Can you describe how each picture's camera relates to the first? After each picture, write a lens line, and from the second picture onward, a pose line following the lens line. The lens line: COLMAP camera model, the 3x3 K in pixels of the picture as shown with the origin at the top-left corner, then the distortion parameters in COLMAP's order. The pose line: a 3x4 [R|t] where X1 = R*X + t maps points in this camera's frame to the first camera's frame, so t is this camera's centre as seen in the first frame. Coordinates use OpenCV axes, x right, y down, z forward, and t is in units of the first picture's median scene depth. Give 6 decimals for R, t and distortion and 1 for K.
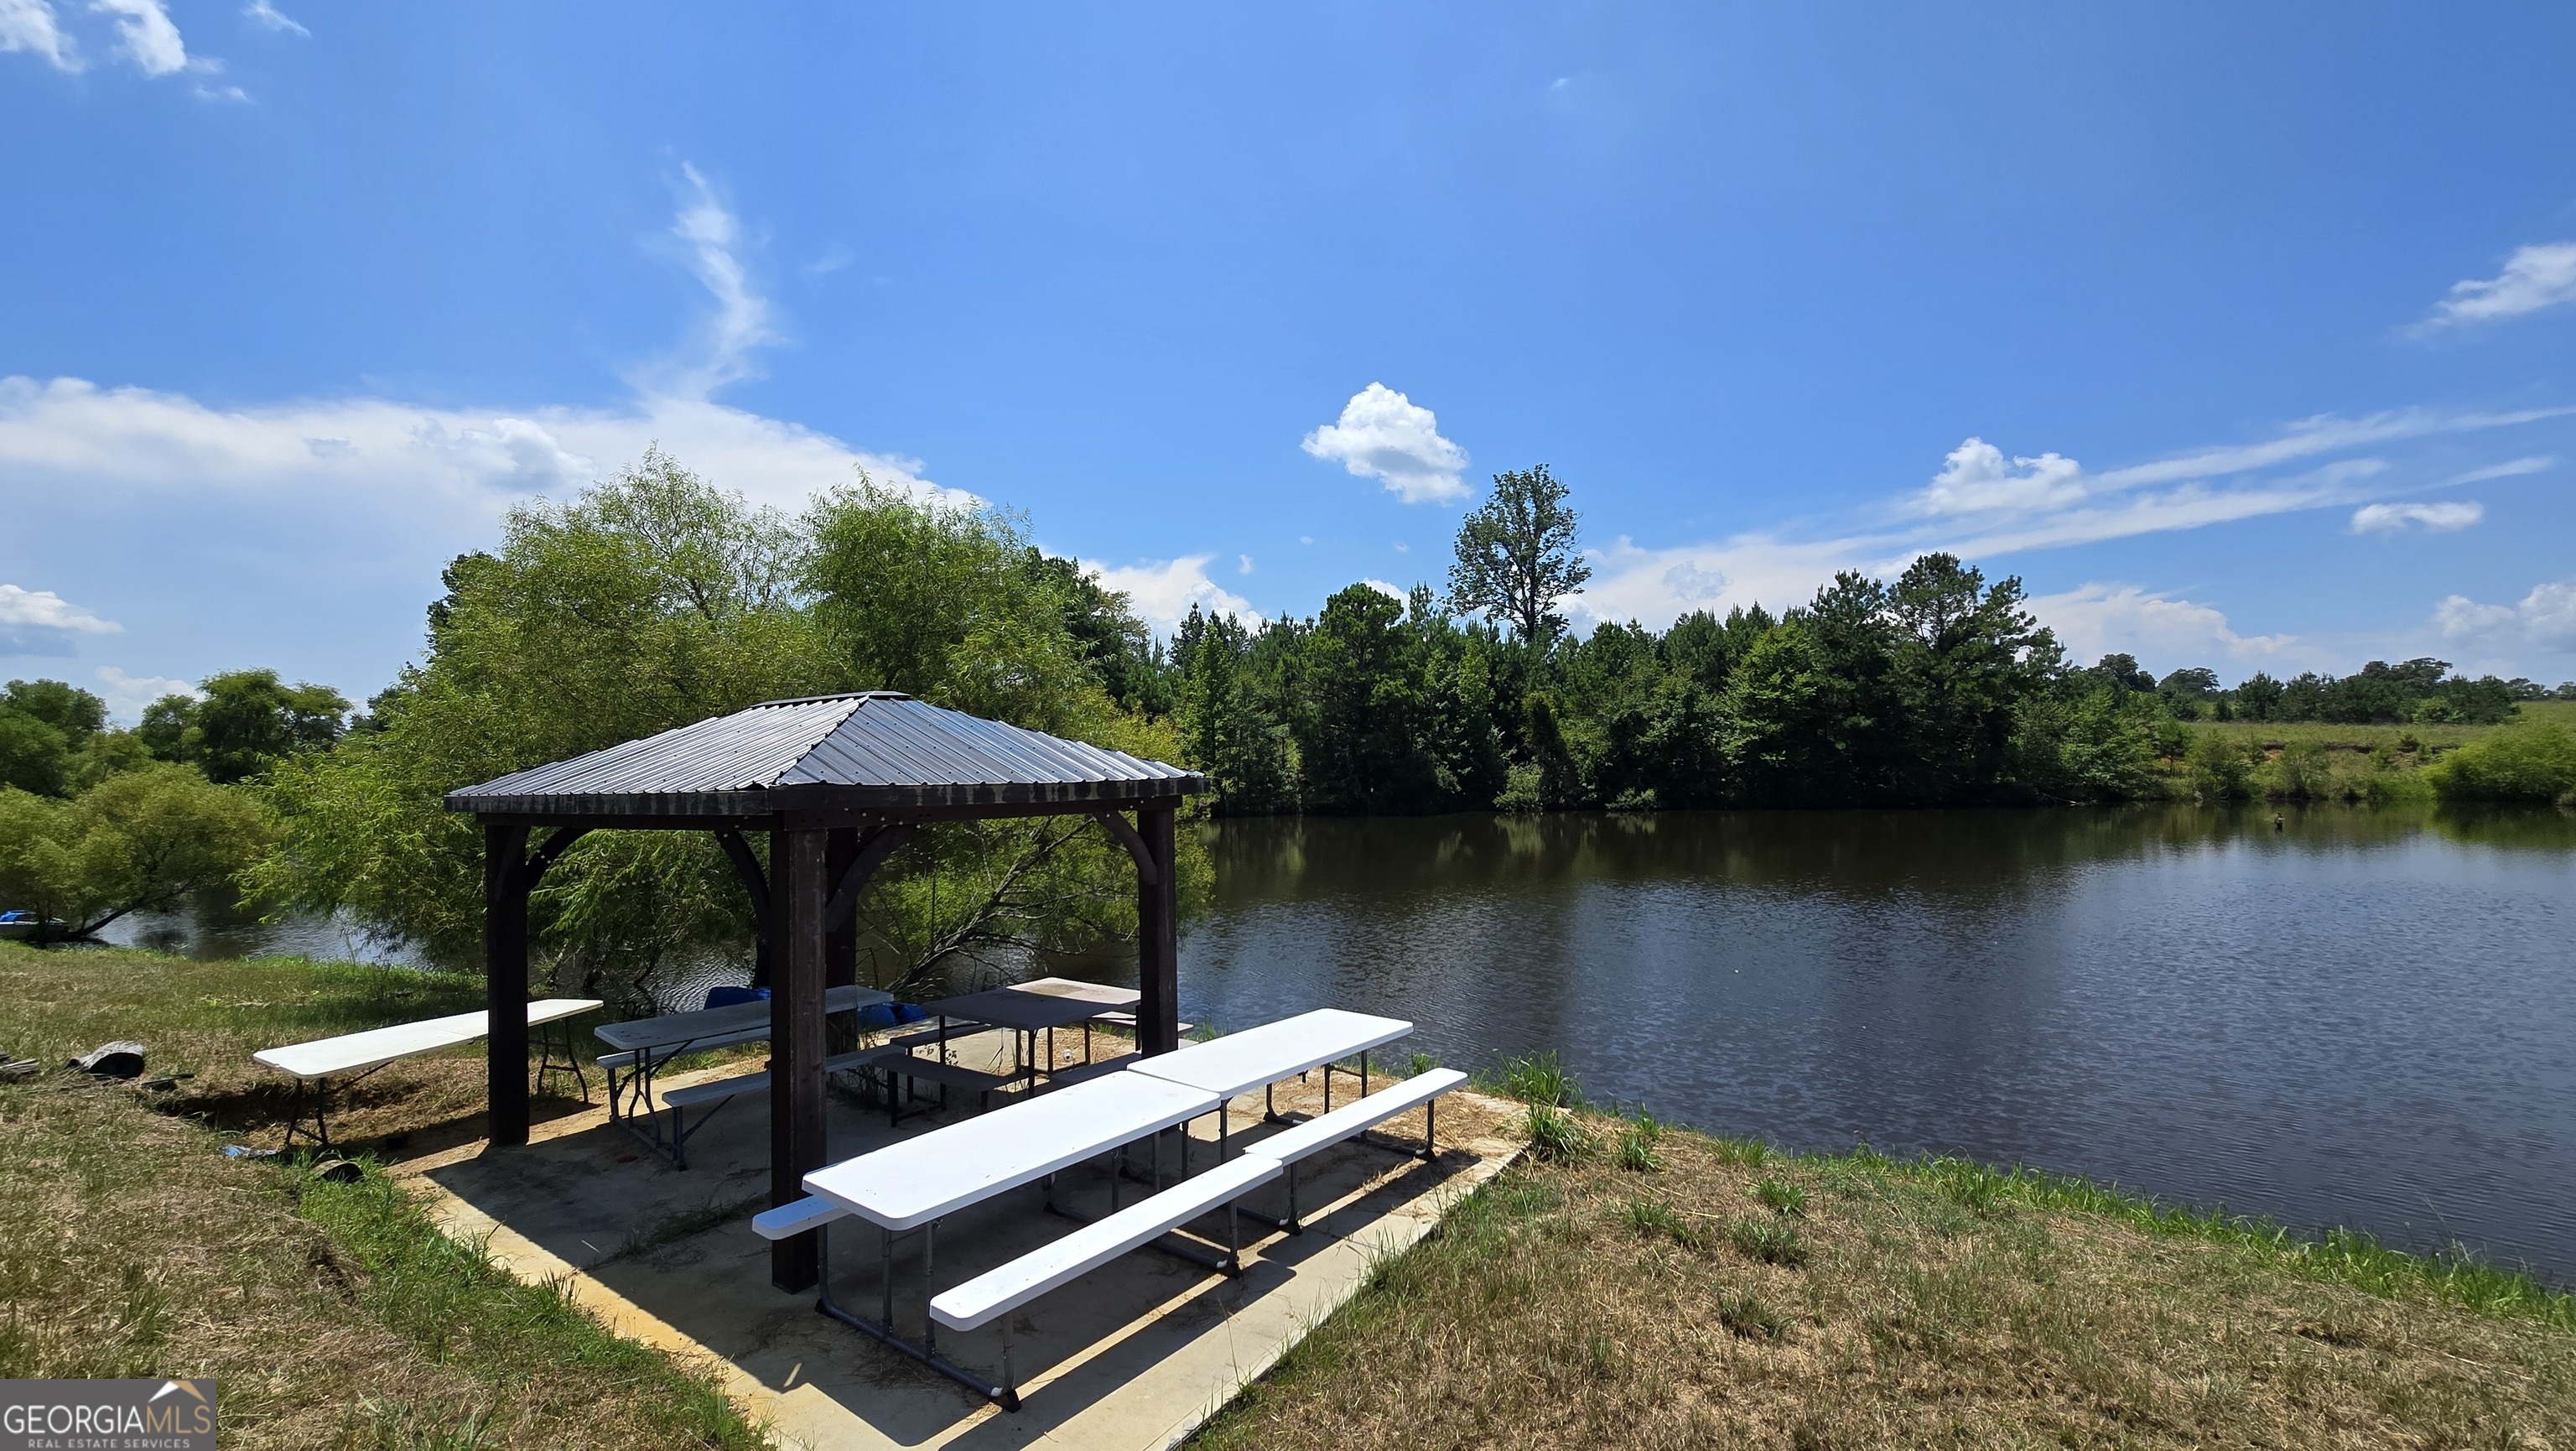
lens RADIAL K [[1047.9, 0, 1229.6], [0, 1047.9, 764.1], [0, 0, 1]] dist [-0.006508, 0.001112]
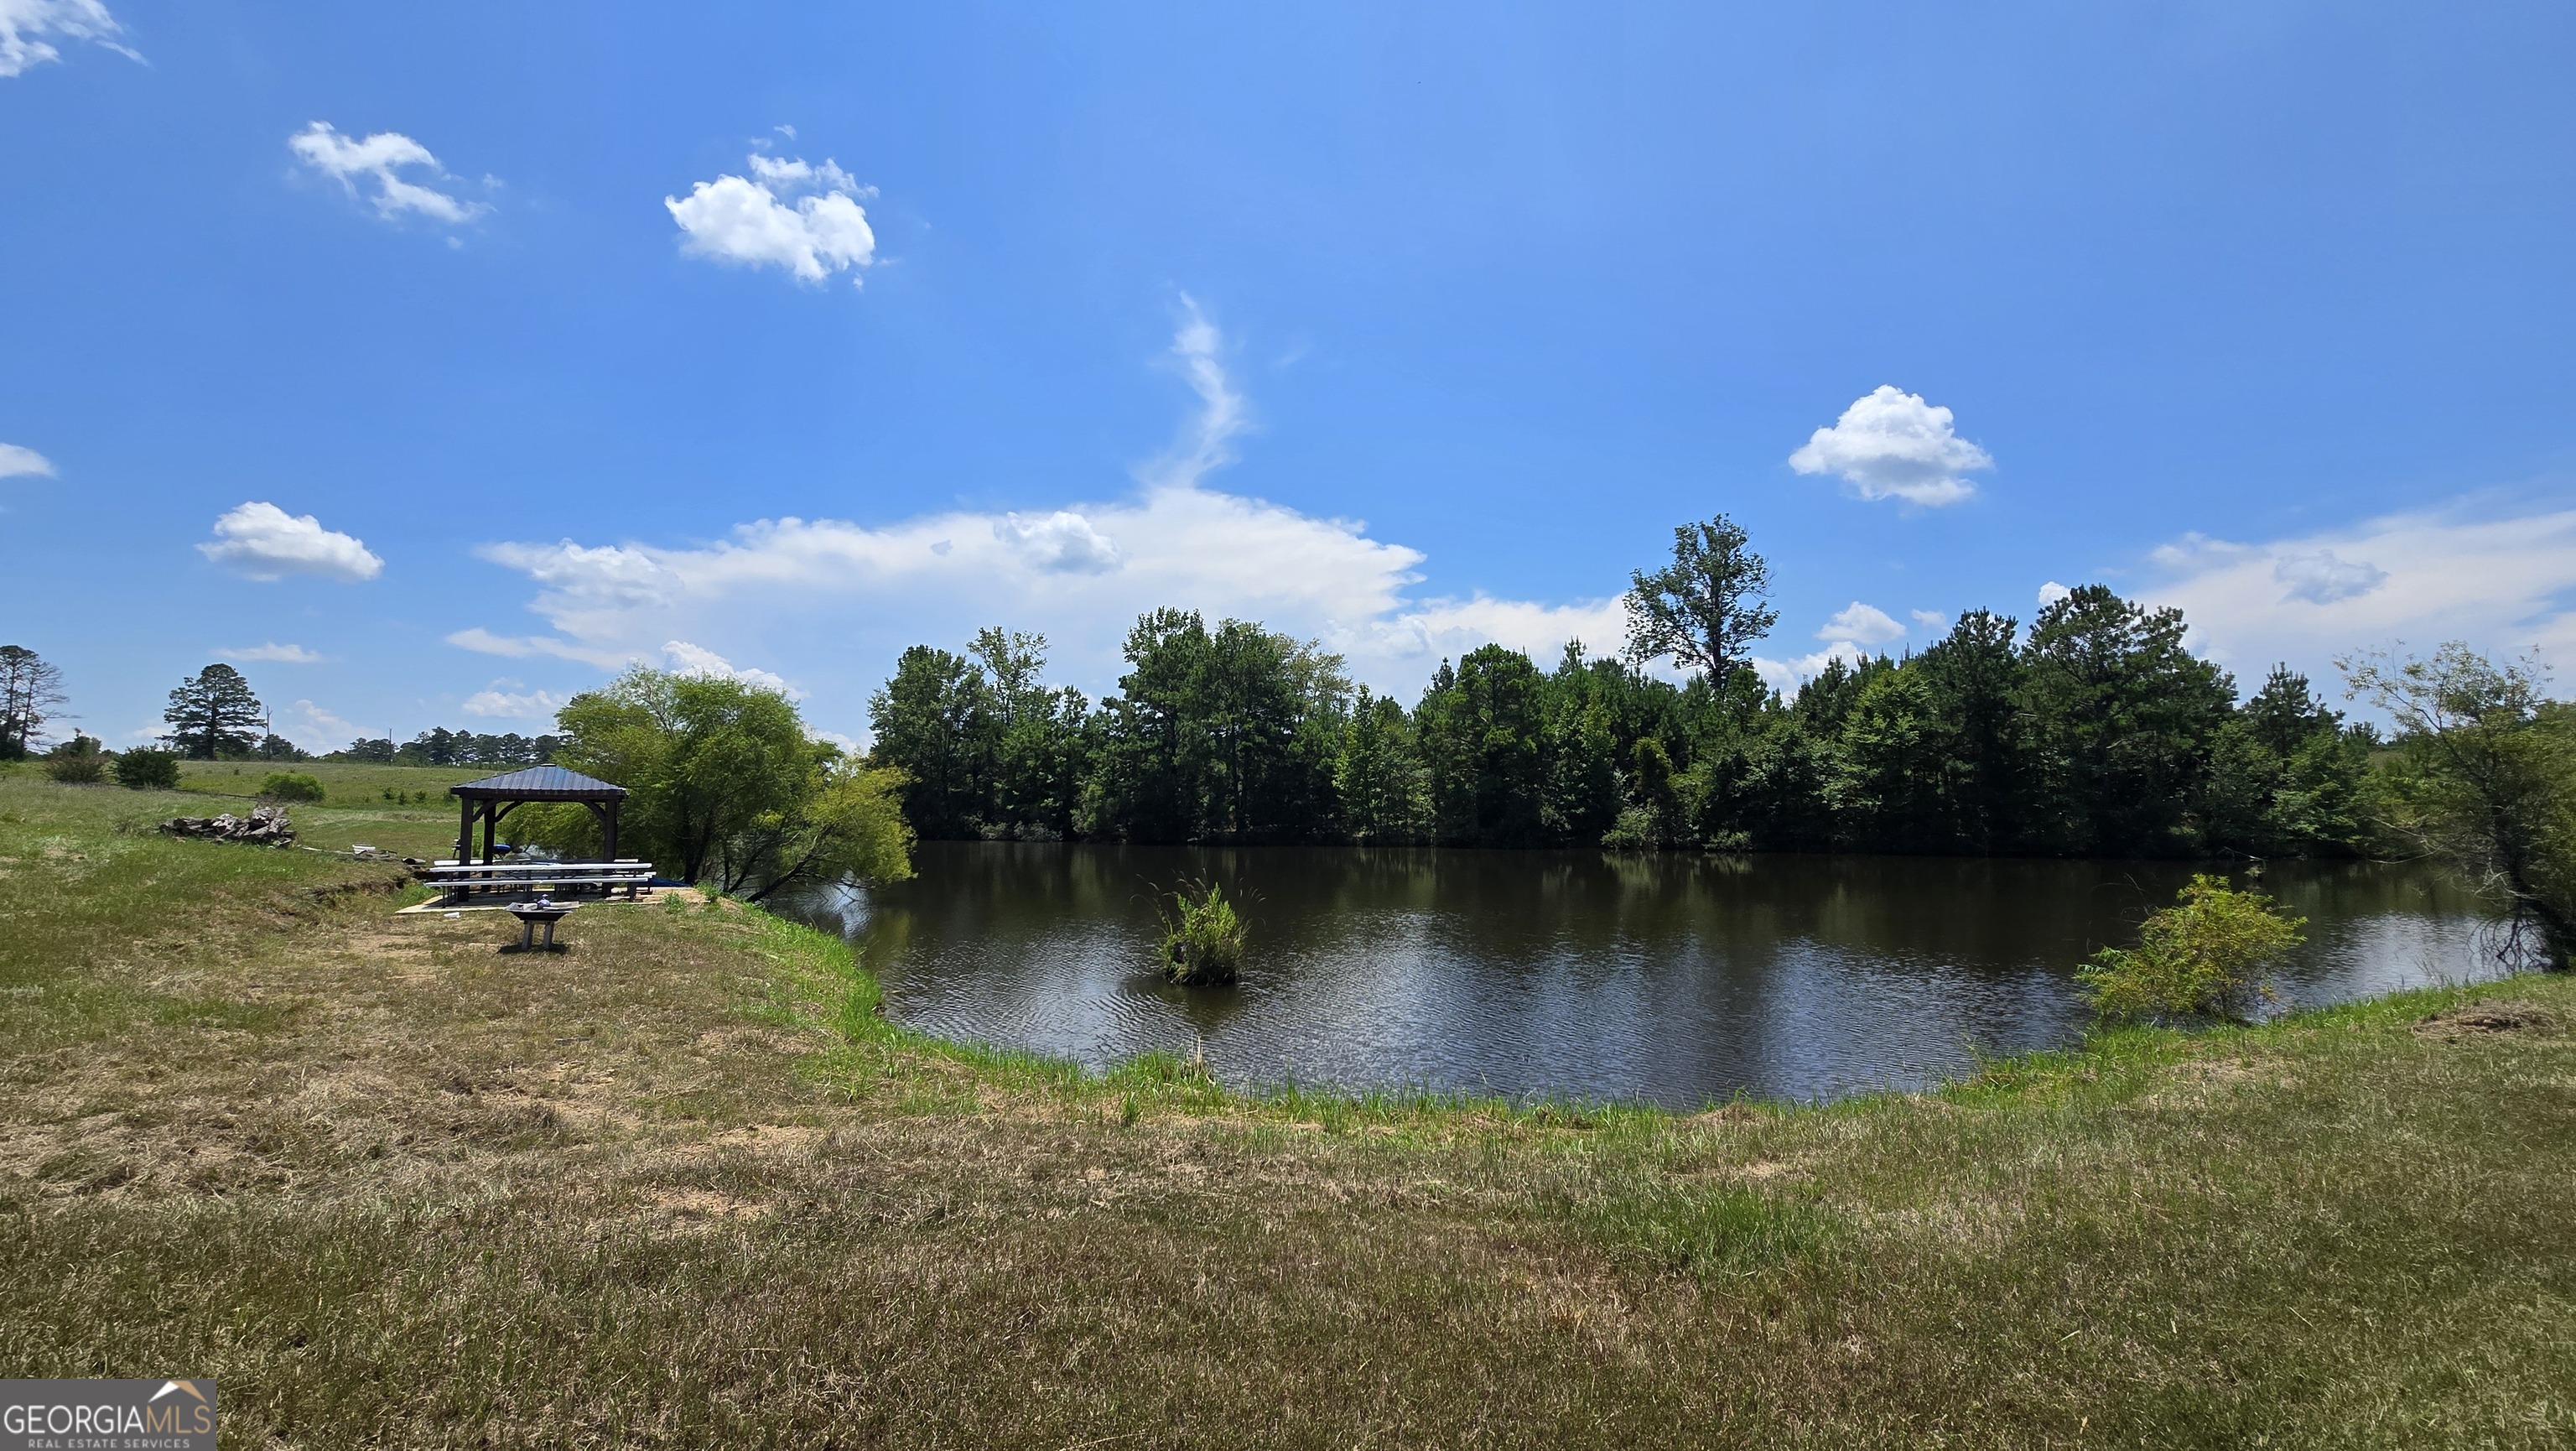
lens RADIAL K [[1047.9, 0, 1273.2], [0, 1047.9, 727.3], [0, 0, 1]] dist [-0.006508, 0.001112]
pose [[0.917733, -0.012791, -0.396991, 0.286064], [-0.016174, 0.997449, -0.069528, 0.000651], [0.396868, 0.070229, 0.915185, -0.099870]]
